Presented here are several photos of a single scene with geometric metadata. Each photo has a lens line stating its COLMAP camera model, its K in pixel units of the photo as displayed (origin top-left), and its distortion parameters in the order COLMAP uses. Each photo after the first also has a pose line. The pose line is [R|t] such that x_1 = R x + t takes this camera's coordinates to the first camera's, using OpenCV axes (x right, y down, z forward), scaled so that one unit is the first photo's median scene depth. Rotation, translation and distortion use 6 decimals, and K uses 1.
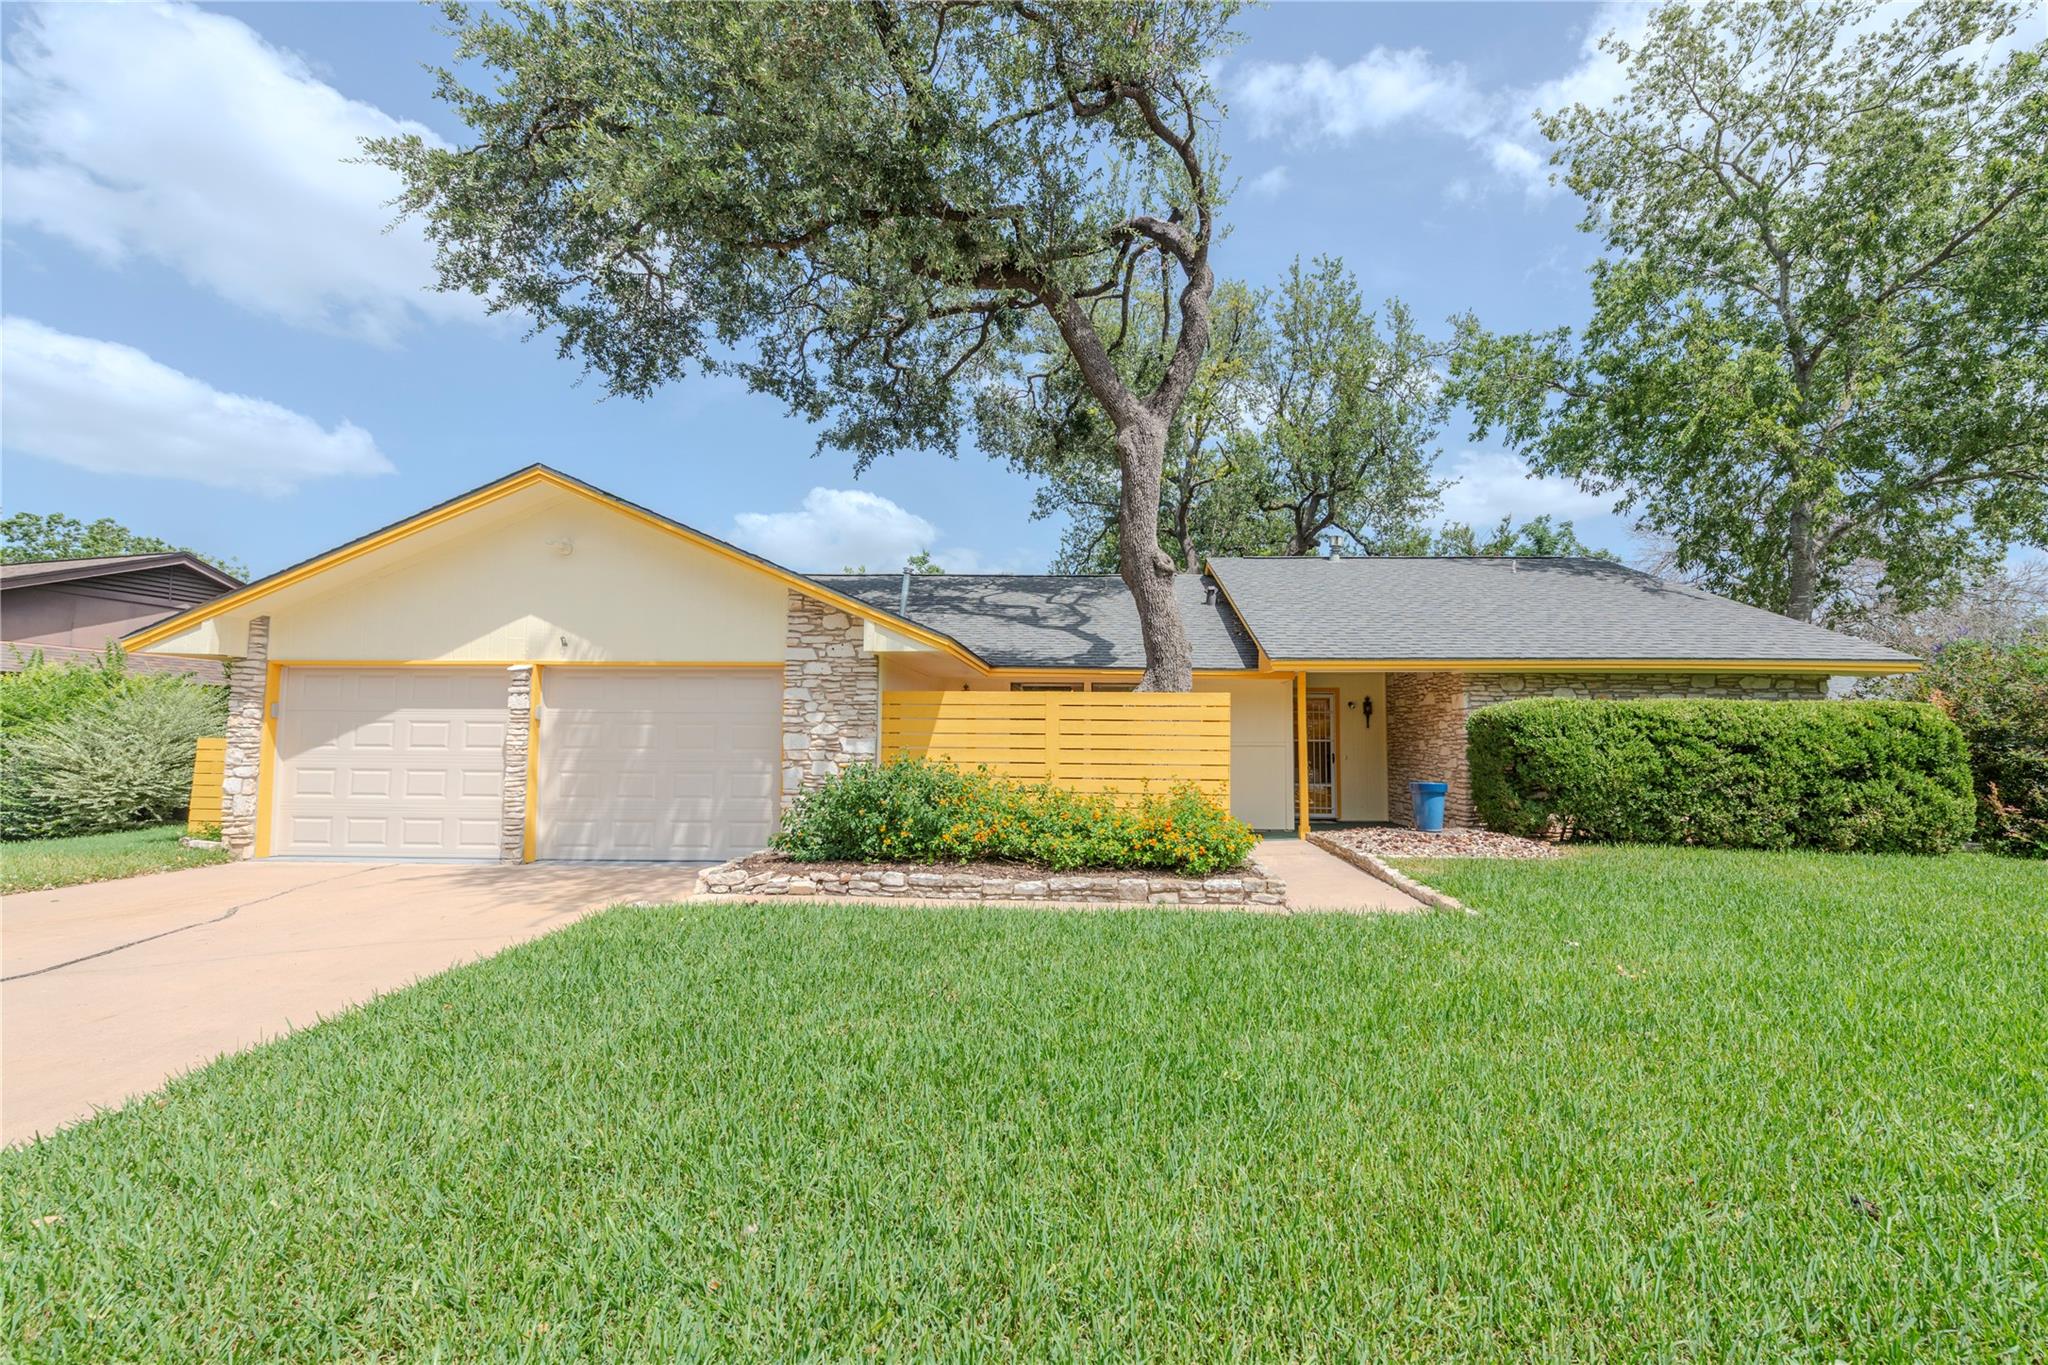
lens RADIAL K [[832.9, 0, 1063.5], [0, 832.9, 695.3], [0, 0, 1]] dist [0.016817, -0.006024]
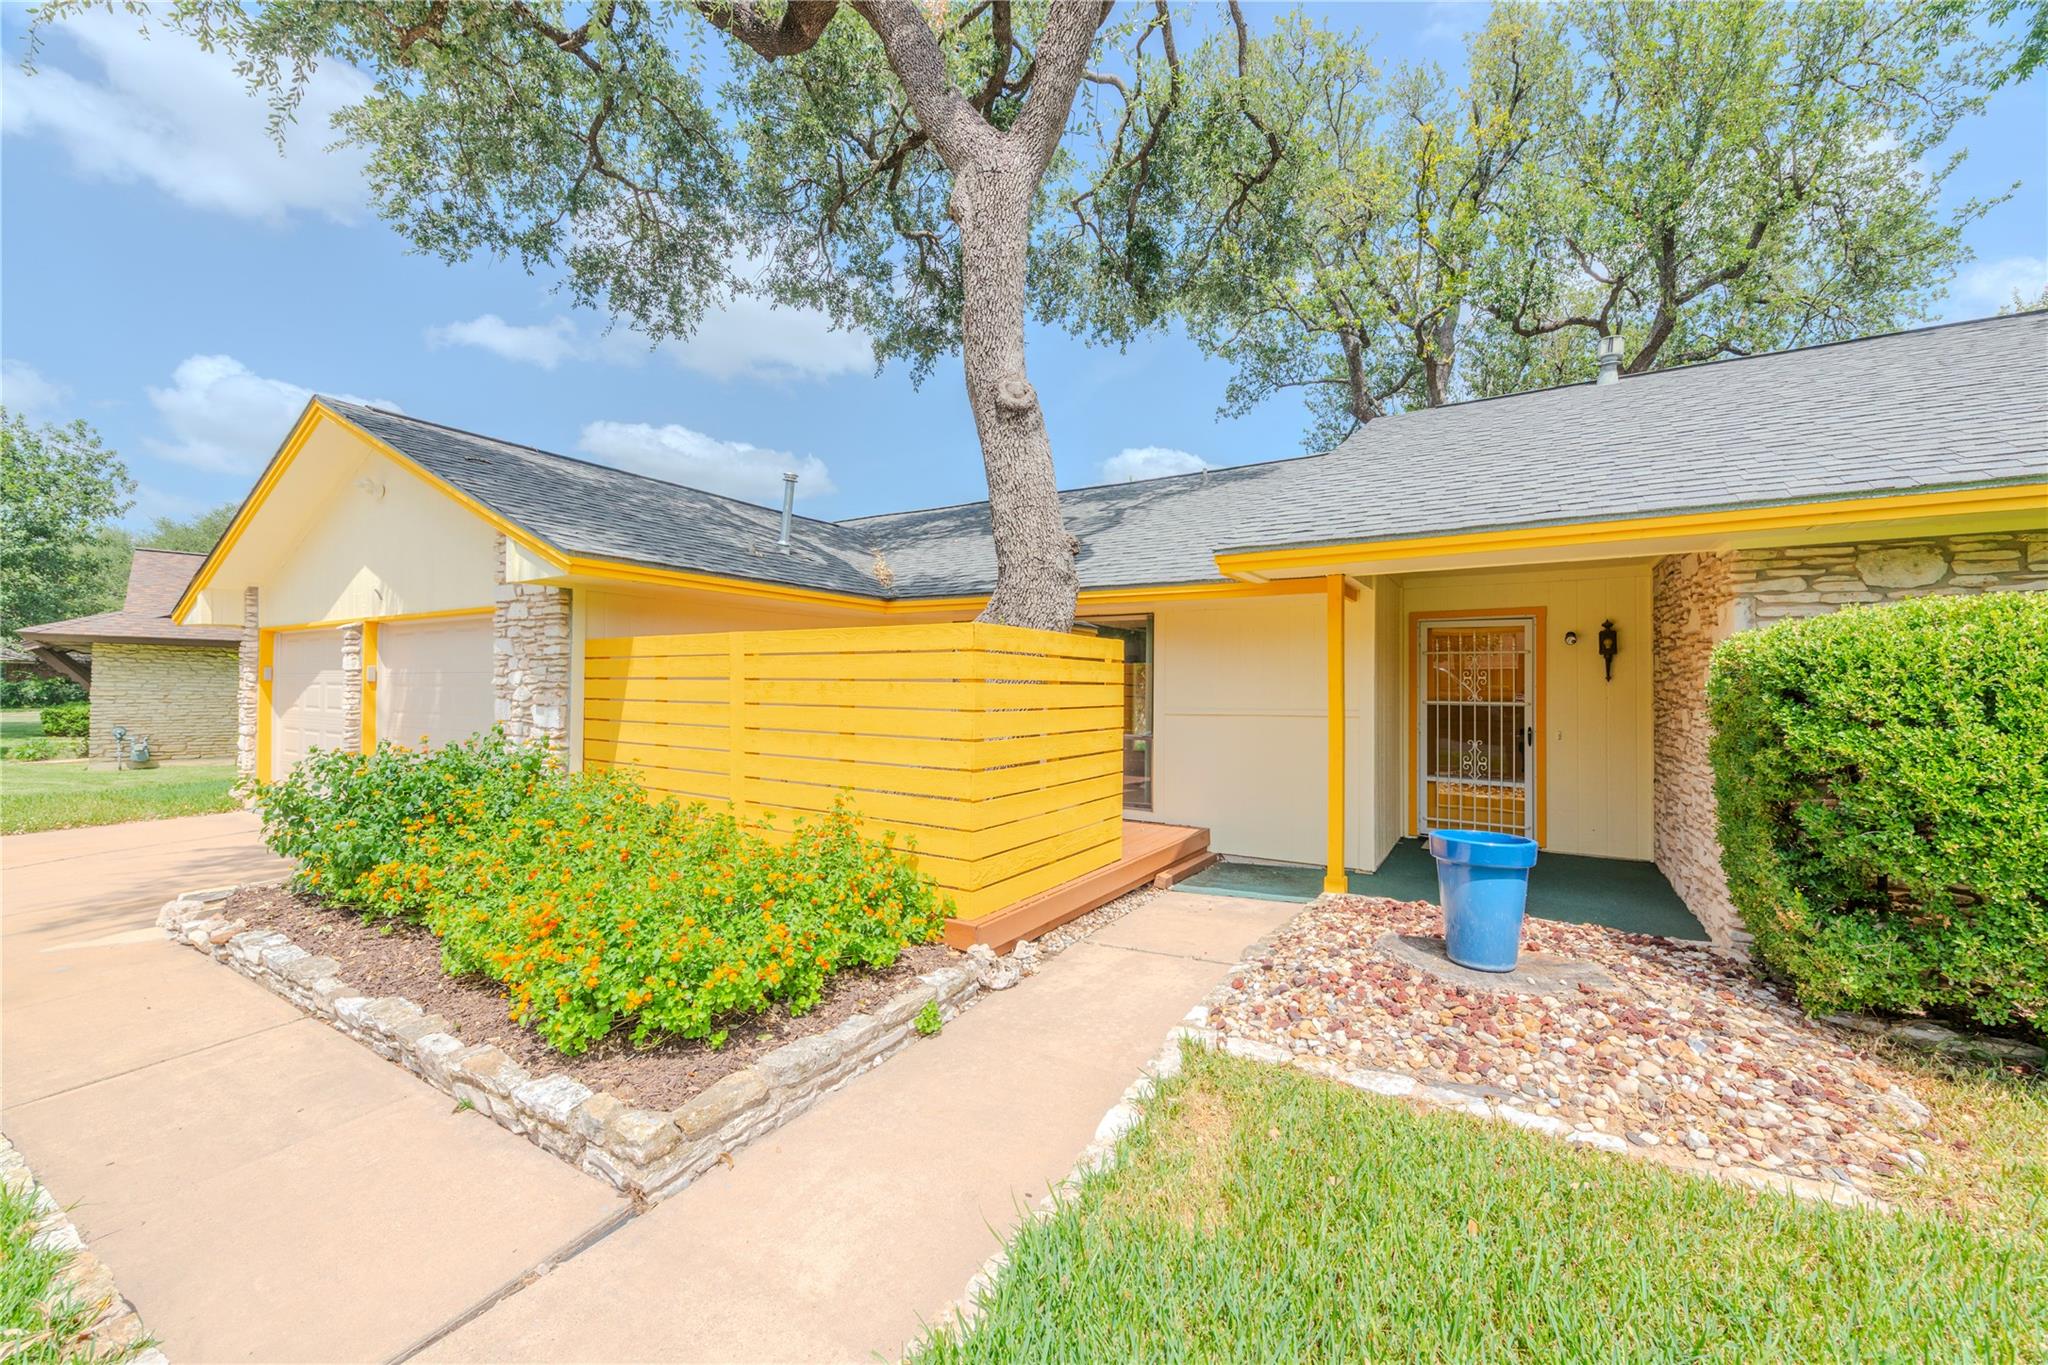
lens RADIAL K [[793.3, 0, 1027.1], [0, 793.3, 680.4], [0, 0, 1]] dist [0.015778, -0.004117]
pose [[0.876273, -0.005328, -0.481786, 0.431624], [0.028746, 0.998736, 0.041239, 0.012387], [0.480957, -0.049986, 0.875318, 0.584431]]
